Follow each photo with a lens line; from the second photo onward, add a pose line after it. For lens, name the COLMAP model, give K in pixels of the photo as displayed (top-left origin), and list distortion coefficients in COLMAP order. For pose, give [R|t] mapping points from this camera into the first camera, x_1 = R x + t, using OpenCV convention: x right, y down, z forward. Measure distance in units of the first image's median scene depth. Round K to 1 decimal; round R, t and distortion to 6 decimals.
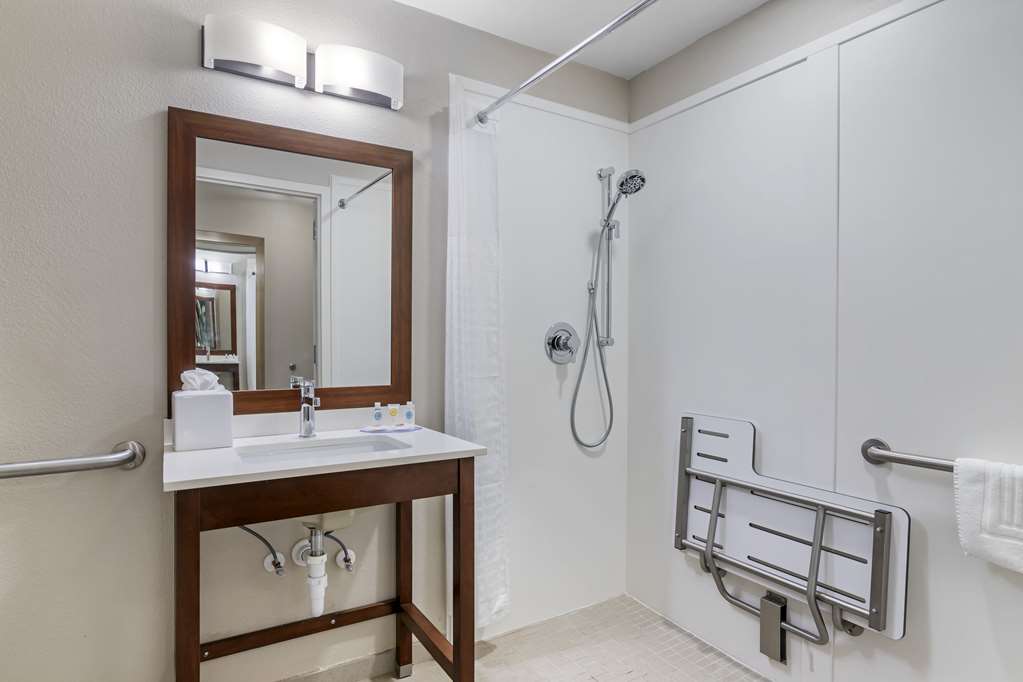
lens RADIAL K [[579.5, 0, 511.5], [0, 579.5, 341.0], [0, 0, 1]] dist [-0.003005, -0.000145]
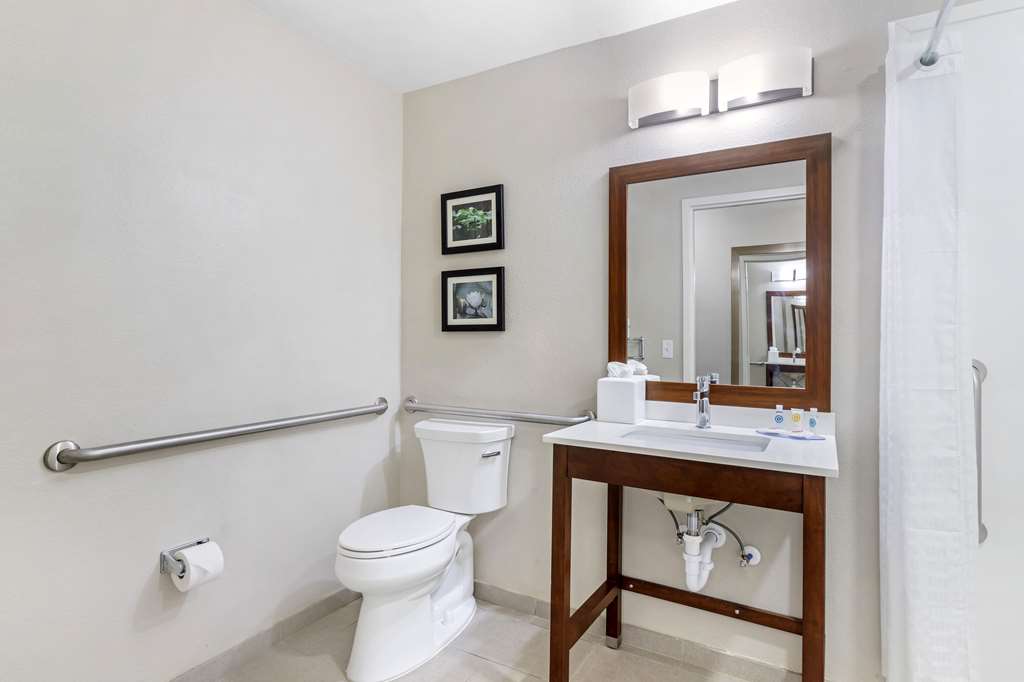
lens RADIAL K [[519.8, 0, 513.4], [0, 519.8, 332.3], [0, 0, 1]] dist [0.000882, -0.000235]
pose [[0.476989, -0.008766, -0.878866, 0.331069], [-0.010674, 0.999819, -0.015766, 0.003186], [0.878844, 0.016901, 0.476809, 0.197734]]
